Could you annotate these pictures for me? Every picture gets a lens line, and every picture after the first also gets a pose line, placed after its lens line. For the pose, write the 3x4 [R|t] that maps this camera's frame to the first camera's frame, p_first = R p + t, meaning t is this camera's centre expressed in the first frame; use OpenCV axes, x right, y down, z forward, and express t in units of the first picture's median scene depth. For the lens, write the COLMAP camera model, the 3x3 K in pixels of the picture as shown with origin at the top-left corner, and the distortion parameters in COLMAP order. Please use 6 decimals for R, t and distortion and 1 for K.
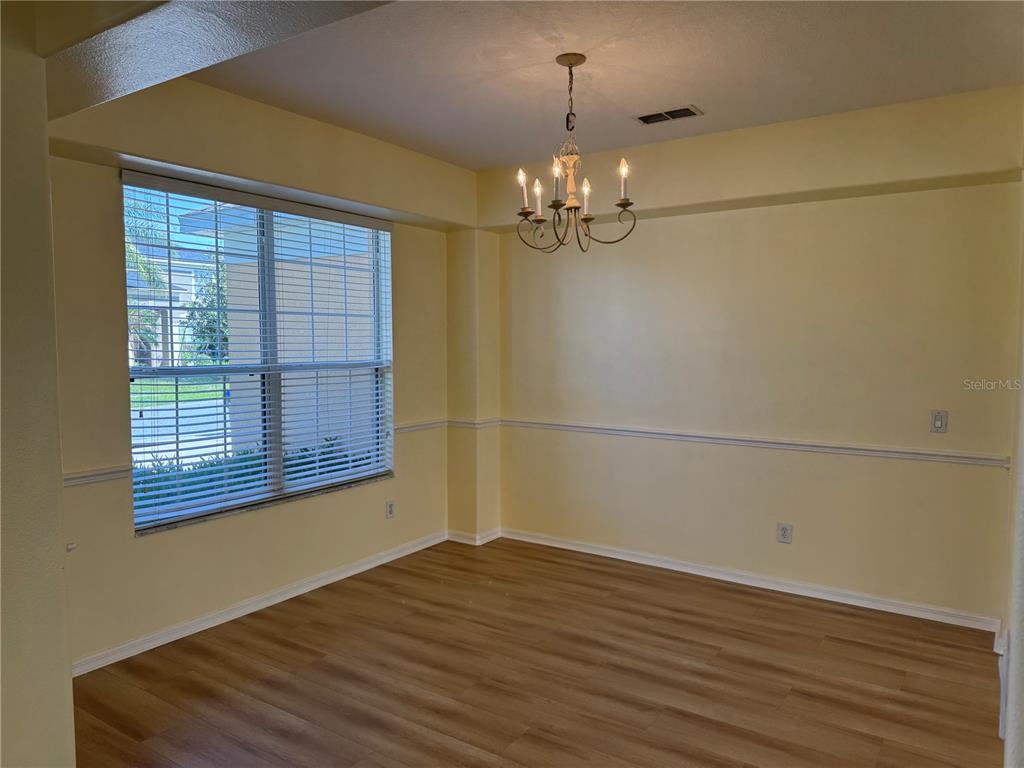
lens RADIAL K [[725.8, 0, 510.2], [0, 725.8, 385.0], [0, 0, 1]] dist [0.035662, -0.001863]
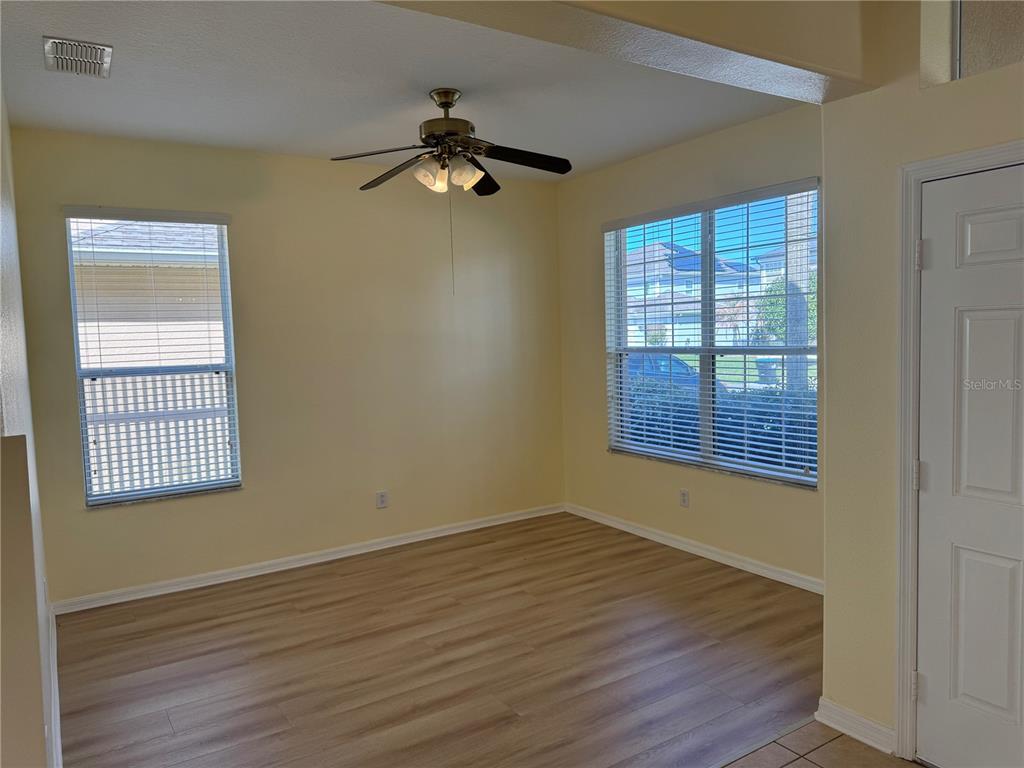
lens RADIAL K [[725.8, 0, 511.1], [0, 725.8, 380.4], [0, 0, 1]] dist [0.035662, -0.001863]
pose [[-0.395883, 0.079155, -0.914883, 0.845545], [-0.026867, 0.994853, 0.097699, -0.080408], [0.917908, 0.063258, -0.391719, 1.183382]]
